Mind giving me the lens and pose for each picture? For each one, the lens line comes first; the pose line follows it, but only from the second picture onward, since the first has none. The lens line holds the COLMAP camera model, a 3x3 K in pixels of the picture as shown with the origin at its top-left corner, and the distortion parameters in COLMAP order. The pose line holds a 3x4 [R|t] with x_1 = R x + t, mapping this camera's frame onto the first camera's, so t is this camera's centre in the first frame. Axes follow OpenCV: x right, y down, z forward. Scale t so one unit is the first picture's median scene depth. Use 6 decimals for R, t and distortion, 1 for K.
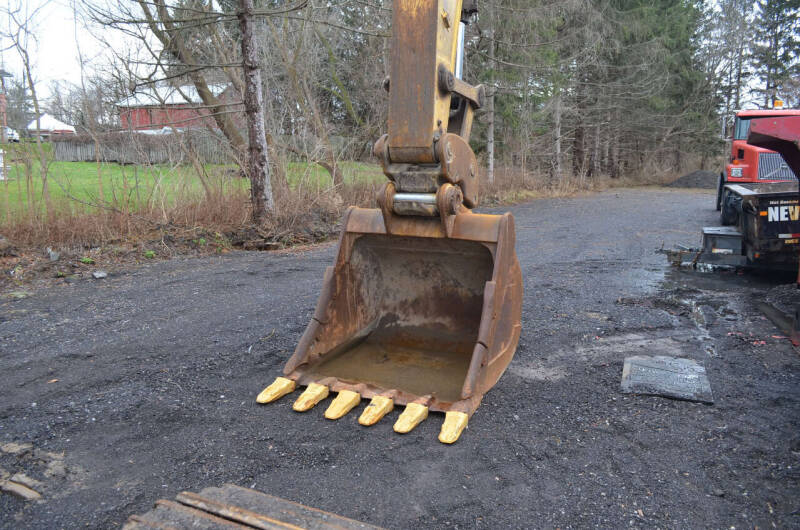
lens RADIAL K [[637.2, 0, 400.0], [0, 637.2, 265.0], [0, 0, 1]] dist [-0.075781, 0.002866]
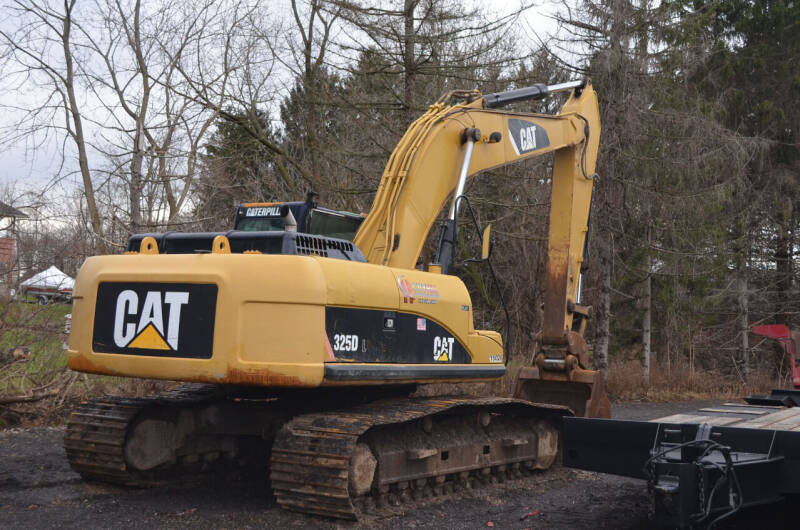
lens RADIAL K [[1084.1, 0, 397.9], [0, 1084.1, 255.6], [0, 0, 1]] dist [-0.016017, 0.052002]
pose [[0.991956, 0.030738, -0.122792, -0.059590], [-0.060233, 0.967824, -0.244314, 0.448278], [0.111331, 0.249745, 0.961890, -2.506858]]
